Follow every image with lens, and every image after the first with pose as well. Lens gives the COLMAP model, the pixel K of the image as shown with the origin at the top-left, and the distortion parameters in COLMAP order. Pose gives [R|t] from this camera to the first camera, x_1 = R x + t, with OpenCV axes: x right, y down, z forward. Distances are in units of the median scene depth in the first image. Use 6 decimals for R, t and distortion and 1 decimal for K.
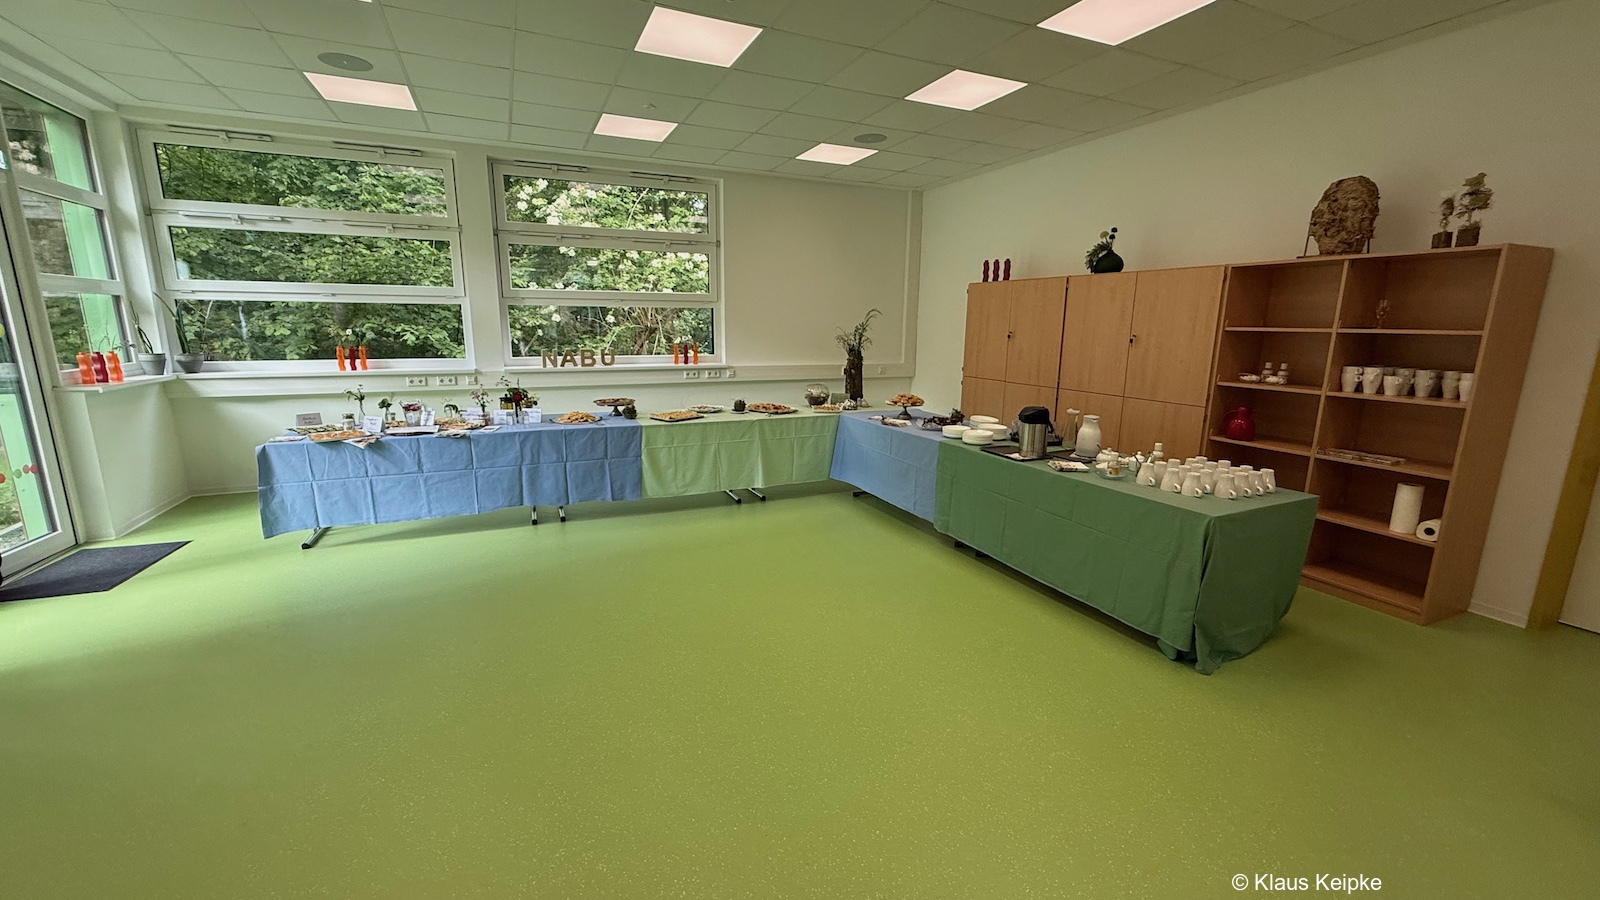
lens RADIAL K [[644.6, 0, 797.1], [0, 644.6, 448.8], [0, 0, 1]] dist [0.006650, 0.000810]
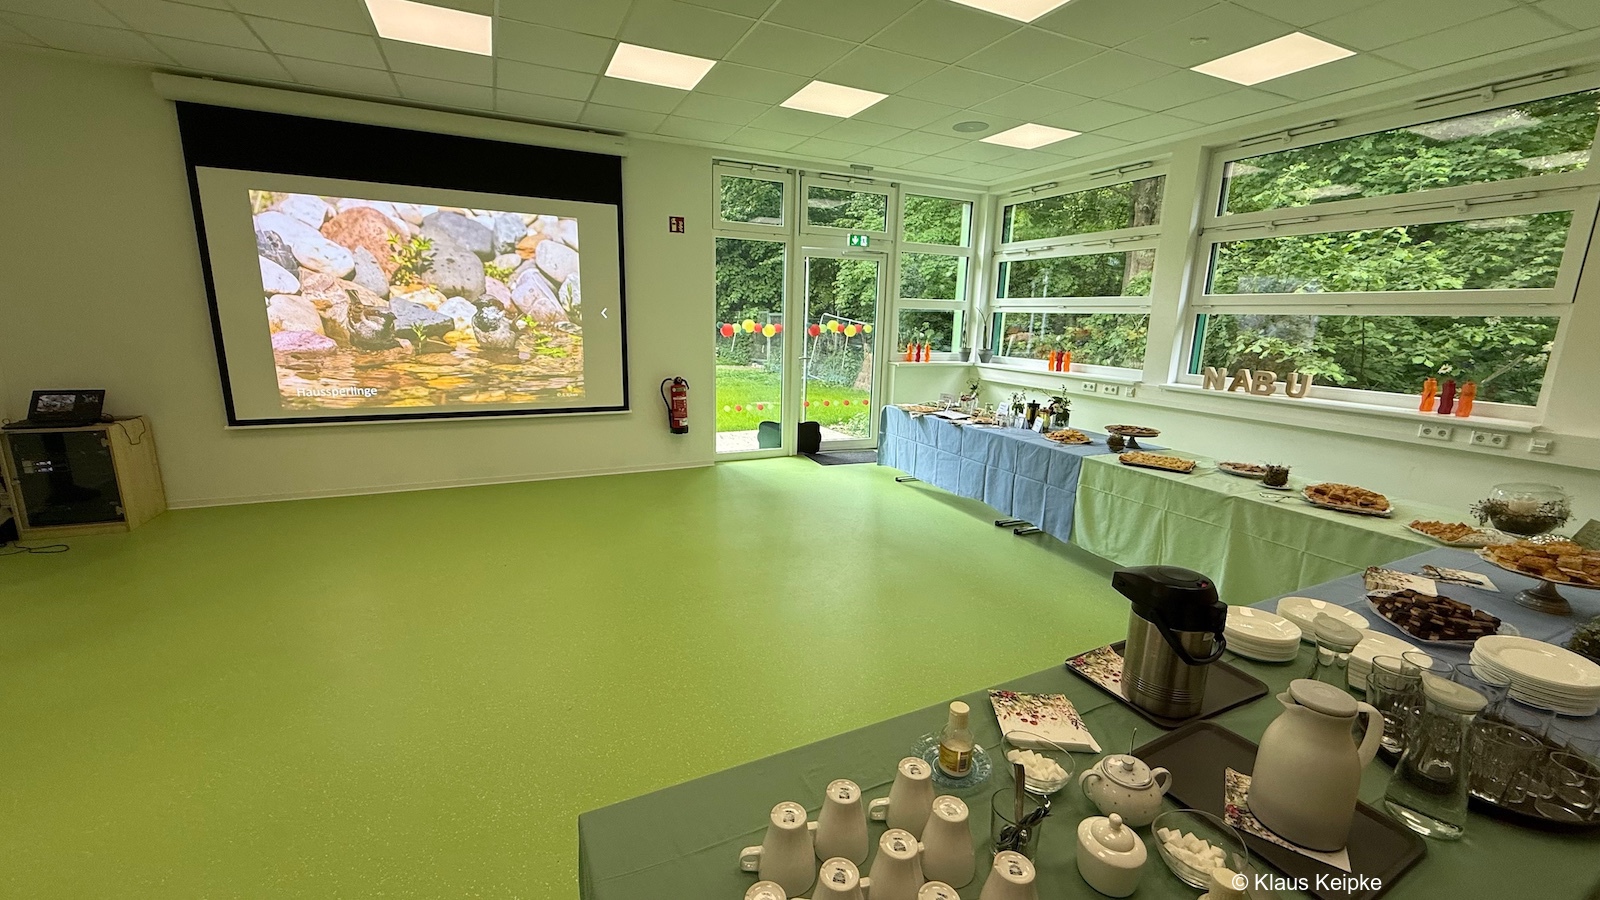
lens RADIAL K [[644.6, 0, 807.6], [0, 644.6, 456.4], [0, 0, 1]] dist [0.006650, 0.000810]
pose [[0.014349, 0.204298, -0.978803, 0.480040], [-0.221265, 0.955284, 0.196146, -0.103511], [0.975108, 0.213761, 0.058911, 0.526585]]
